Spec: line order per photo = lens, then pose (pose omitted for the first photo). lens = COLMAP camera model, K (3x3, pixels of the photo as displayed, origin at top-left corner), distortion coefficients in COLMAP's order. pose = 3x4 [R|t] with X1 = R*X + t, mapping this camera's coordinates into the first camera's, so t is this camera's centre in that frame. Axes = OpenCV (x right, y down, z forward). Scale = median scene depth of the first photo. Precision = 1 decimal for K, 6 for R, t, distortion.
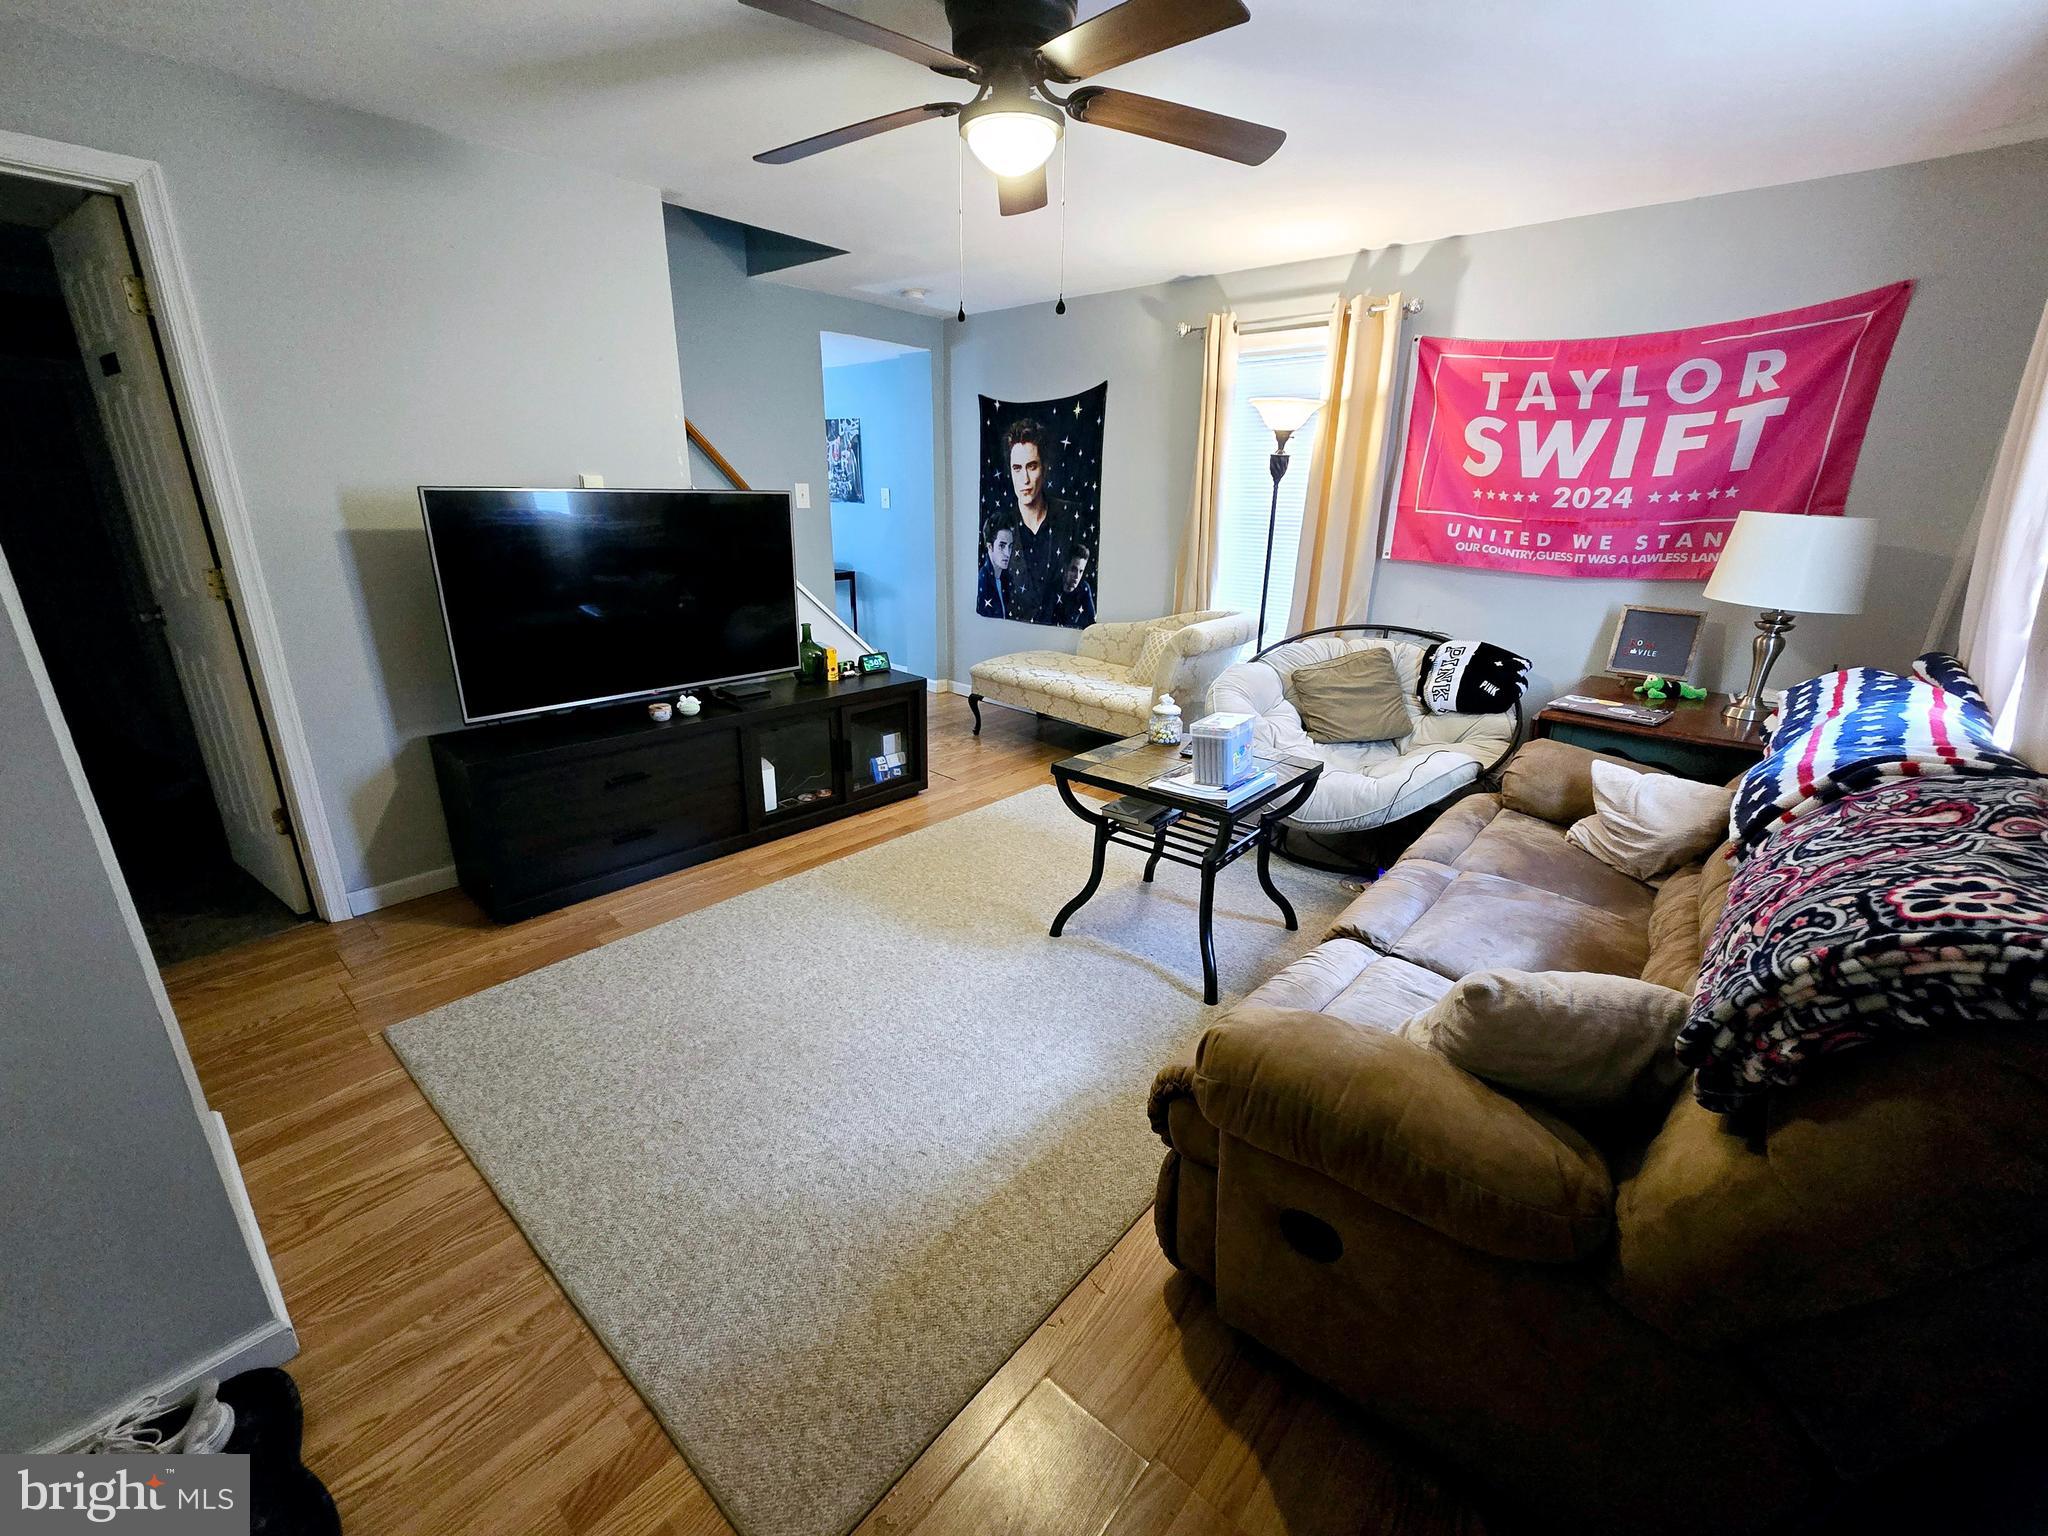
lens RADIAL K [[834.5, 0, 1027.4], [0, 834.5, 761.0], [0, 0, 1]] dist [0.000454, 0.000154]
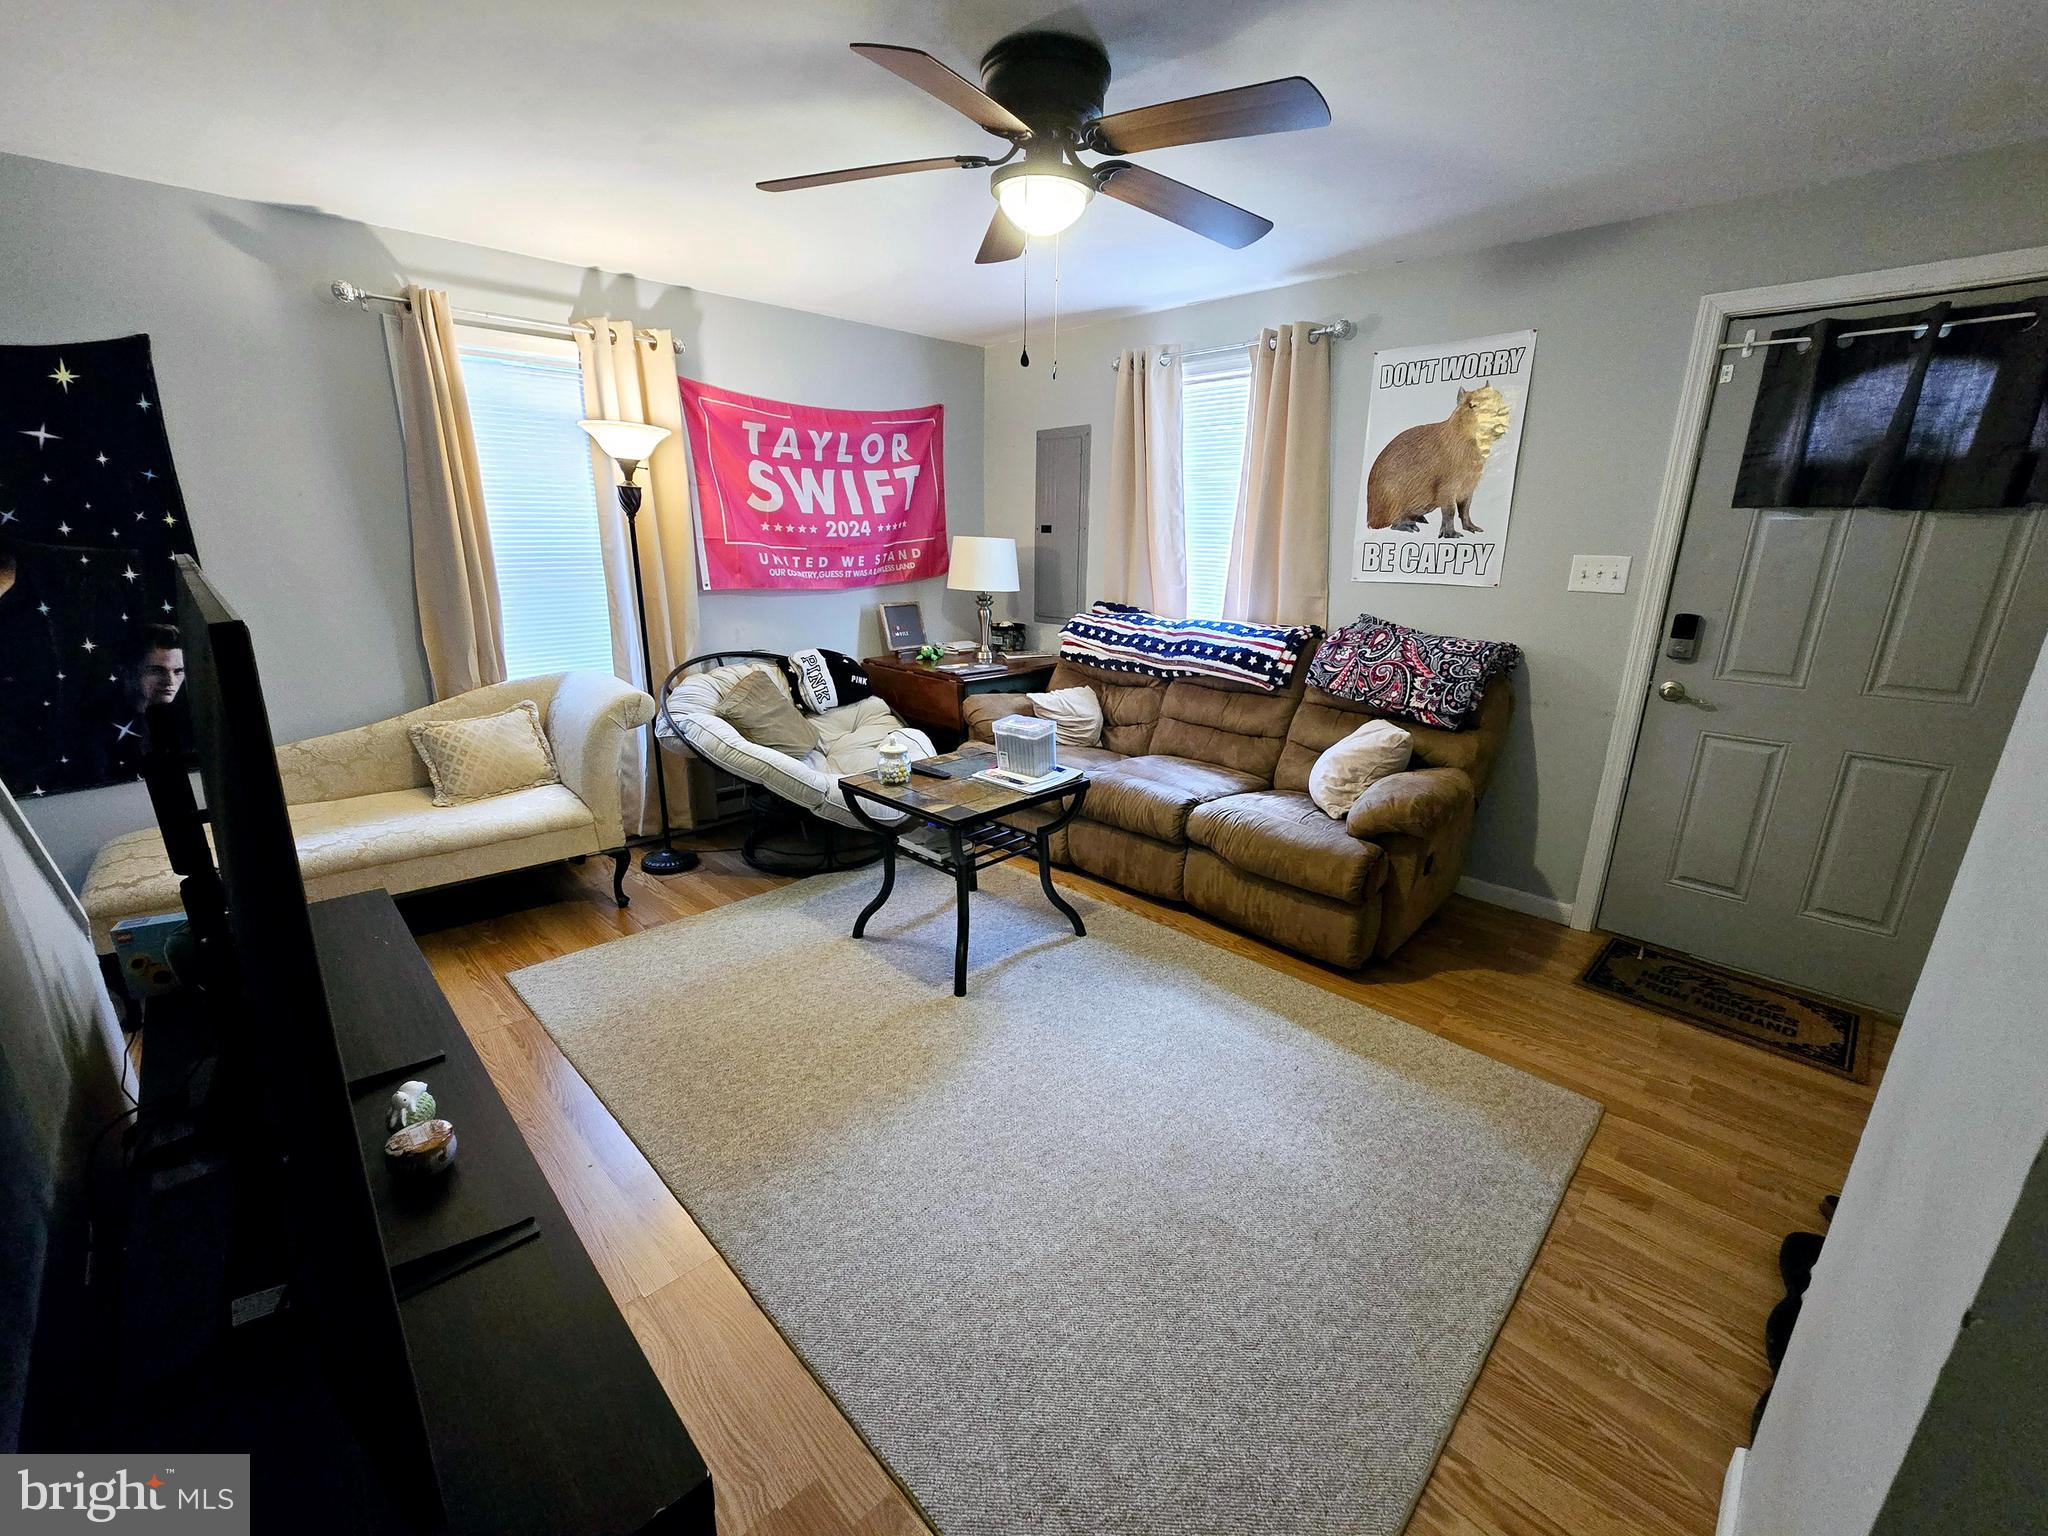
lens RADIAL K [[844.8, 0, 1030.0], [0, 844.8, 776.6], [0, 0, 1]] dist [-0.002184, -0.000078]
pose [[0.071048, -0.301424, 0.950839, -0.707741], [0.301483, 0.915154, 0.267584, -0.225051], [-0.950821, 0.267651, 0.155894, 0.615499]]
